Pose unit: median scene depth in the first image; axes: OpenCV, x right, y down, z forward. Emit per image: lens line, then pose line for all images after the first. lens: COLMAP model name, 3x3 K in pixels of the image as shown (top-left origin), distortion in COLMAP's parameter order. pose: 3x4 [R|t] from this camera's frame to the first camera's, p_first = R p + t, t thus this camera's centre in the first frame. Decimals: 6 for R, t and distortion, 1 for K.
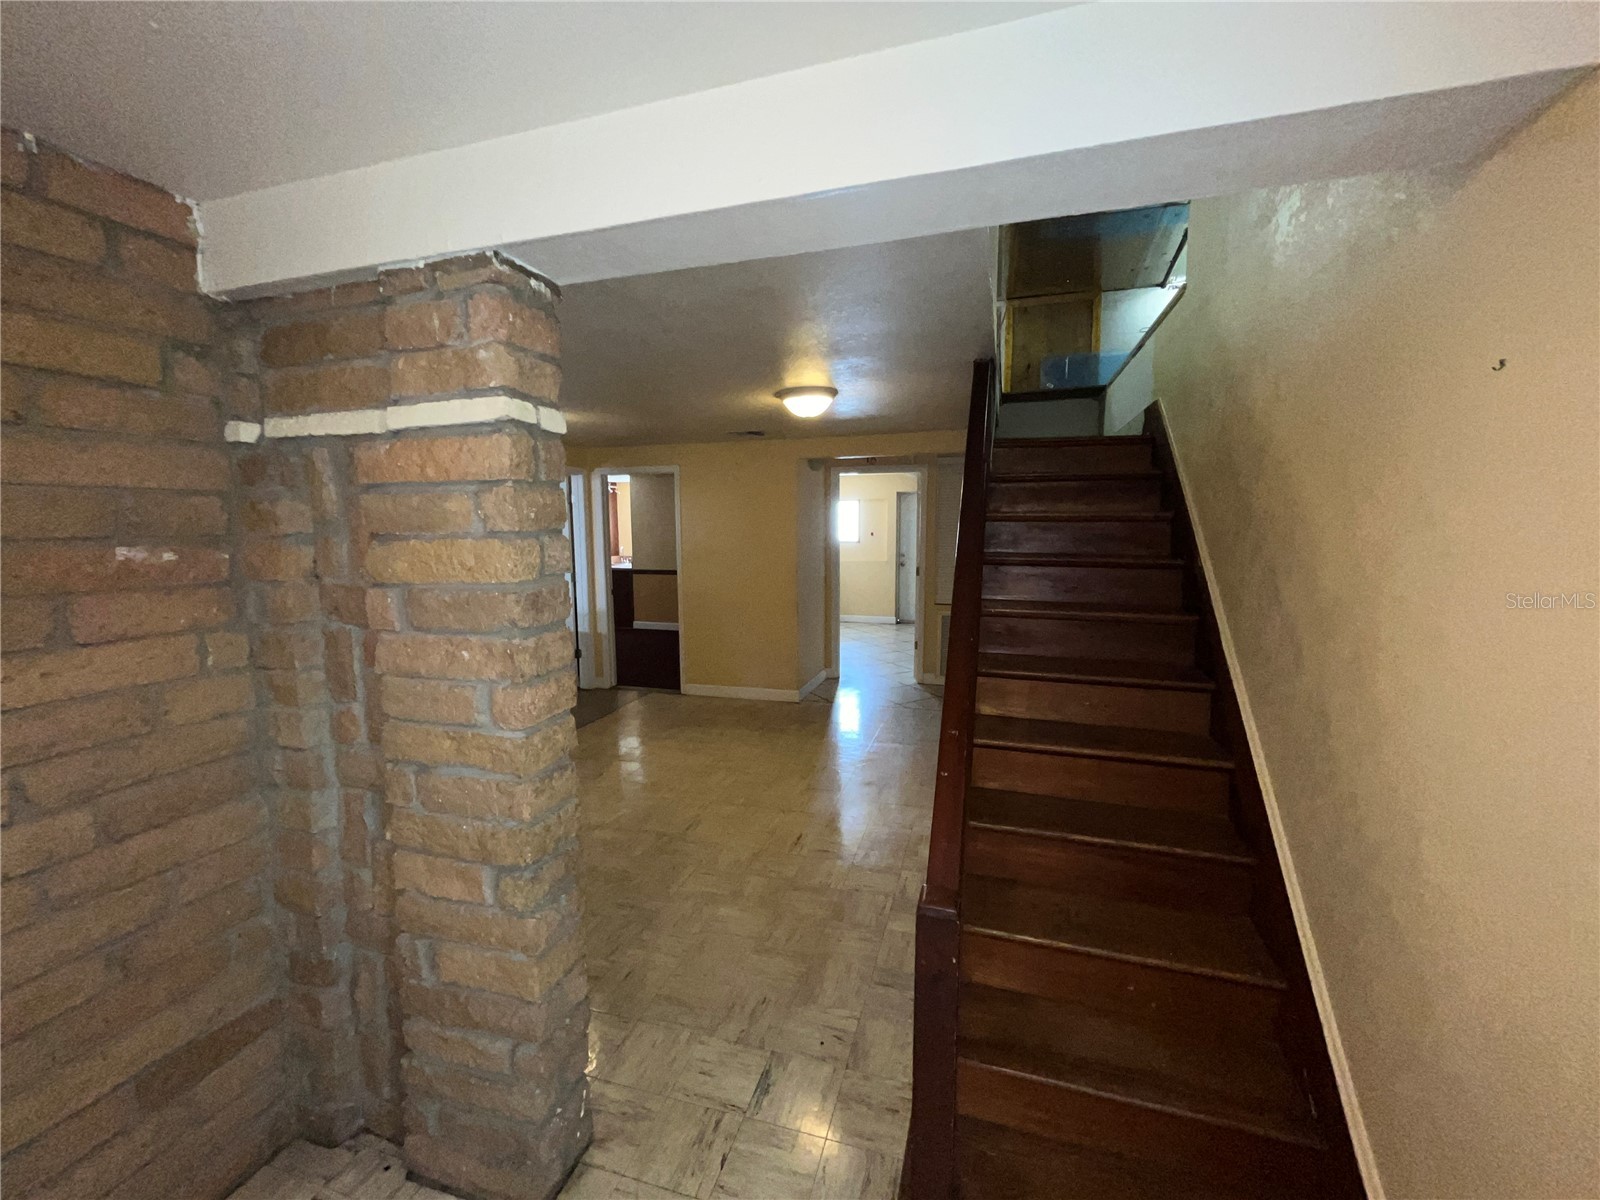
lens RADIAL K [[652.2, 0, 804.2], [0, 652.2, 596.8], [0, 0, 1]] dist [-0.001450, 0.000121]
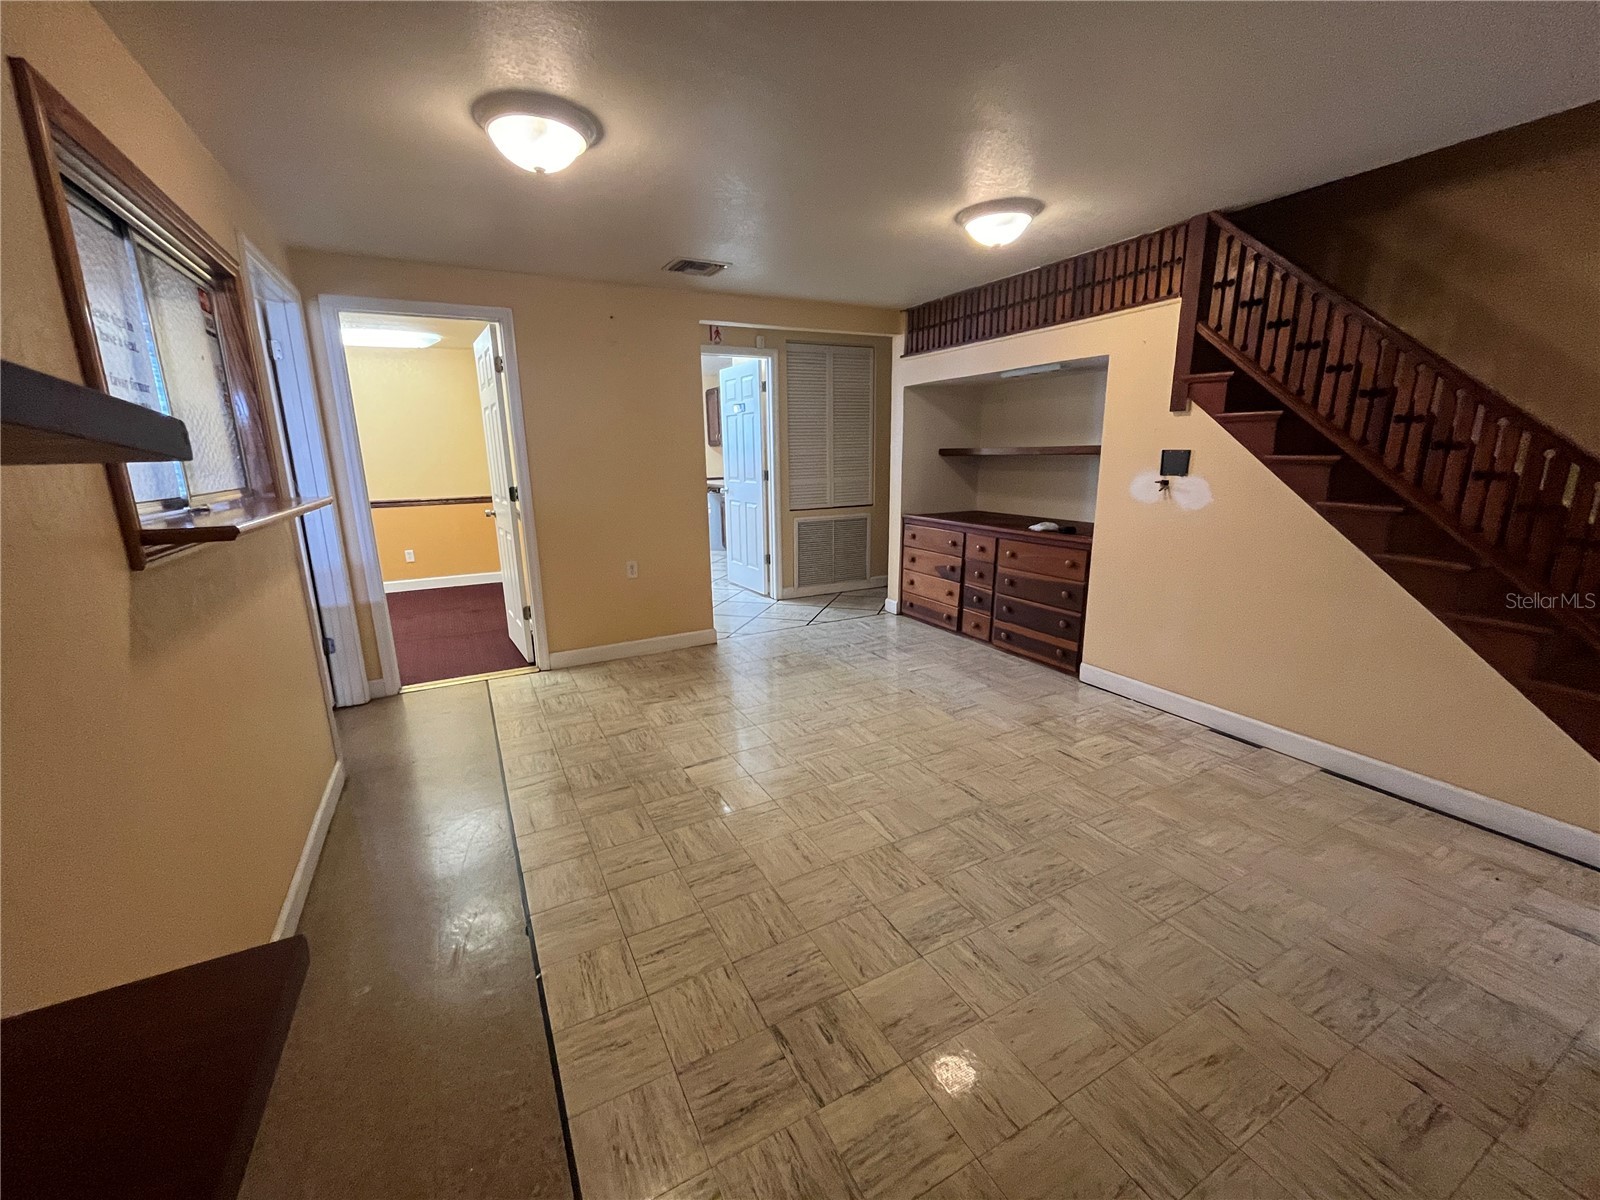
lens RADIAL K [[652.2, 0, 802.0], [0, 652.2, 610.1], [0, 0, 1]] dist [-0.001450, 0.000121]
pose [[0.709724, -0.170733, 0.683478, -1.020584], [0.092320, 0.984362, 0.150028, 0.028144], [-0.698404, -0.043380, 0.714388, 0.806018]]
